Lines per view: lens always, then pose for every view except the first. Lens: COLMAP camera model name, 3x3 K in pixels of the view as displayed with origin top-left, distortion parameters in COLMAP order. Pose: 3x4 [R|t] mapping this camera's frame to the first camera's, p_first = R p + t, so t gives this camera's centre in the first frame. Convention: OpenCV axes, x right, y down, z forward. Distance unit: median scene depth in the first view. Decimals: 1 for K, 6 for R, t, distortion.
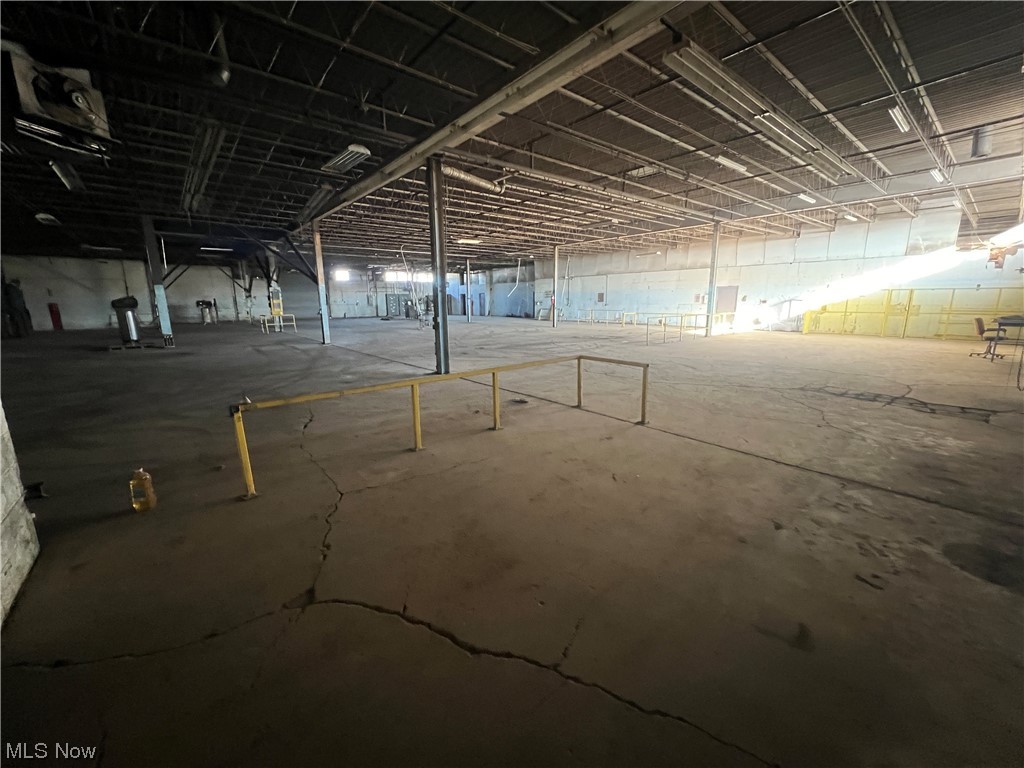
lens RADIAL K [[409.0, 0, 507.9], [0, 409.0, 378.4], [0, 0, 1]] dist [0.001139, -0.000514]
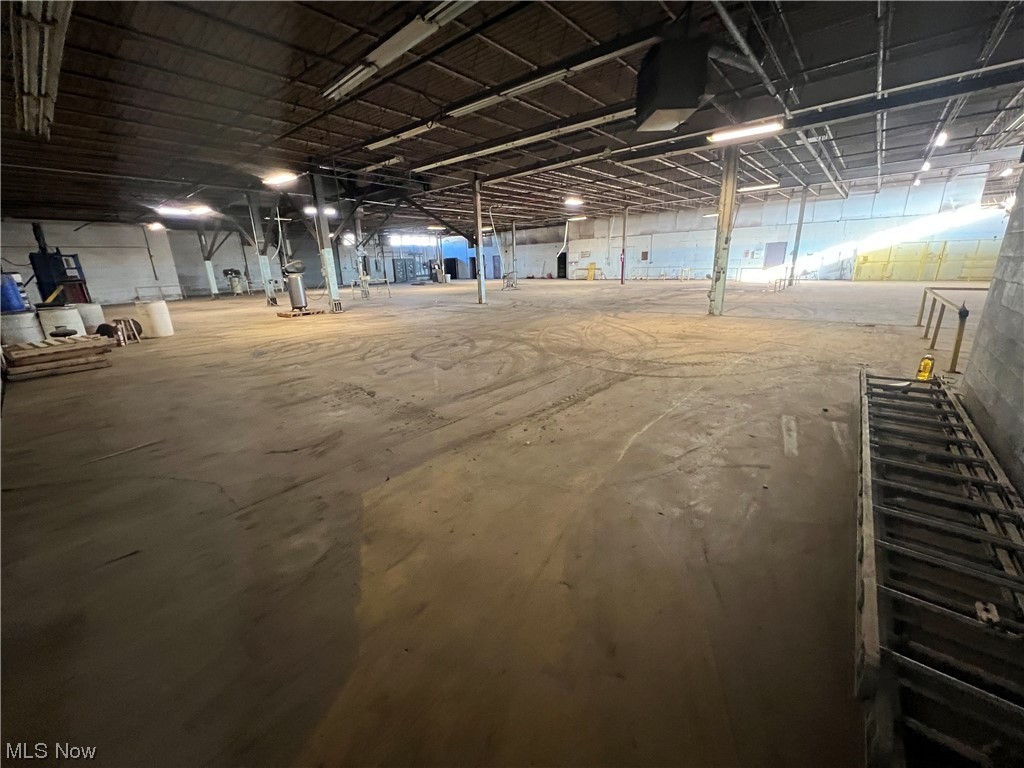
lens RADIAL K [[409.0, 0, 510.0], [0, 409.0, 383.1], [0, 0, 1]] dist [0.001139, -0.000514]
pose [[0.985198, -0.070734, 0.156149, -0.922835], [0.055969, 0.993709, 0.097009, 0.033904], [-0.162028, -0.086833, 0.982958, -0.101540]]
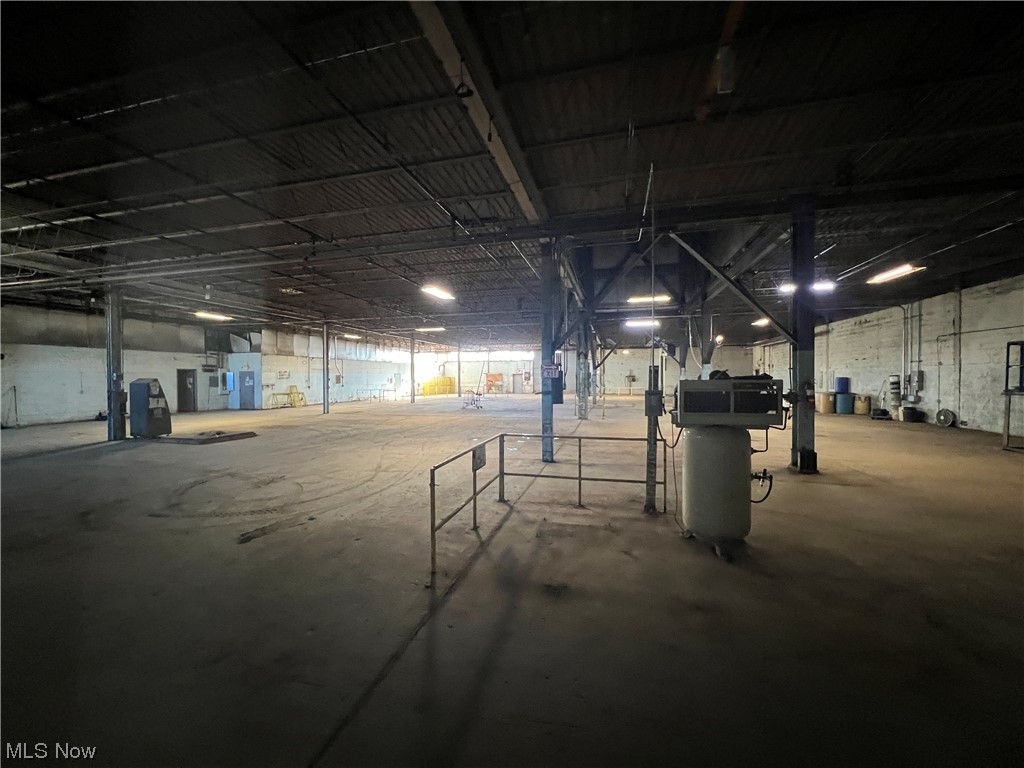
lens RADIAL K [[409.0, 0, 509.9], [0, 409.0, 384.1], [0, 0, 1]] dist [0.001139, -0.000514]
pose [[-0.590012, 0.003176, 0.807388, -2.649353], [0.168727, 0.978398, 0.119451, -0.694591], [-0.789567, 0.206705, -0.577803, 3.701199]]
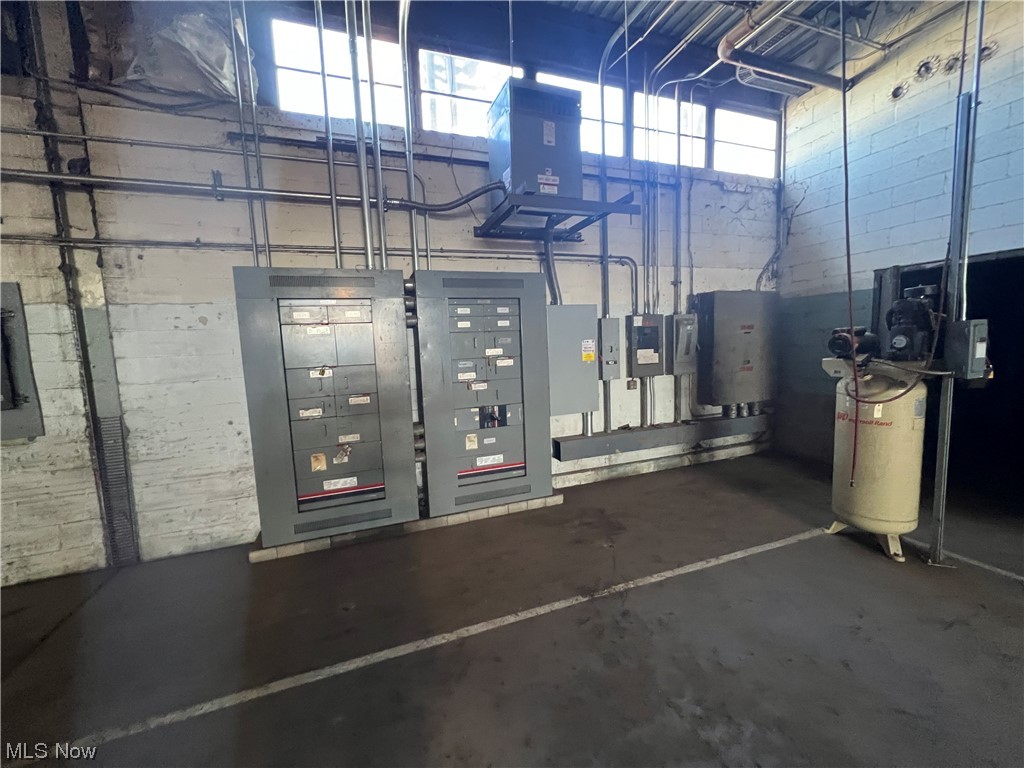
lens RADIAL K [[409.0, 0, 512.1], [0, 409.0, 383.5], [0, 0, 1]] dist [0.001139, -0.000514]
pose [[0.943763, 0.008313, -0.330518, -1.055299], [-0.034470, 0.996710, -0.073356, -0.858638], [0.328821, 0.080624, 0.940945, 4.469283]]
